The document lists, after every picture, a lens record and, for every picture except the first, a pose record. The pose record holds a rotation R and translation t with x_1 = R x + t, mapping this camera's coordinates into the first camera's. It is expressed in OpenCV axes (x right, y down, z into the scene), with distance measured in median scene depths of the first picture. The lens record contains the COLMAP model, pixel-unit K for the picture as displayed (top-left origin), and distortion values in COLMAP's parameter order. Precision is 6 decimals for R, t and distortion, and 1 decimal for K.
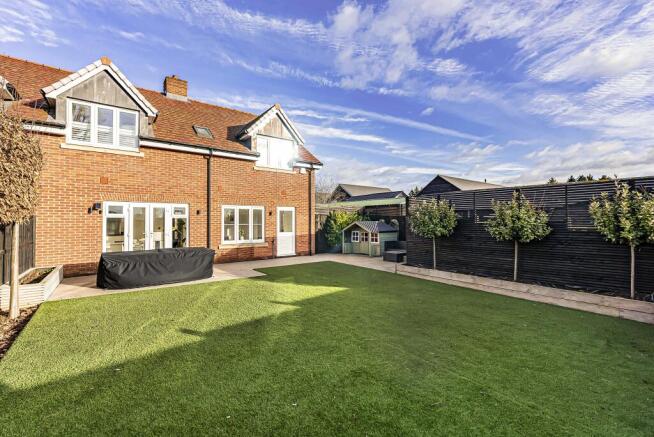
lens RADIAL K [[289.4, 0, 327.0], [0, 289.4, 218.5], [0, 0, 1]] dist [-0.000113, -0.000005]
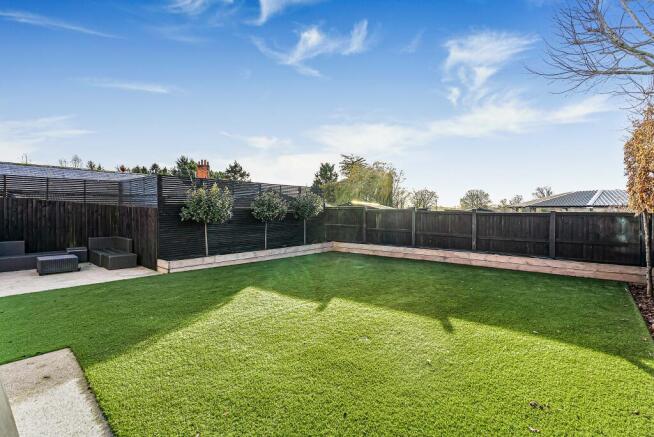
lens RADIAL K [[289.4, 0, 327.0], [0, 289.4, 218.5], [0, 0, 1]] dist [-0.000113, -0.000005]
pose [[-0.206218, -0.025584, 0.978171, -0.892795], [-0.006184, 0.999672, 0.024843, 0.027168], [-0.978486, -0.000926, -0.206309, 1.093988]]
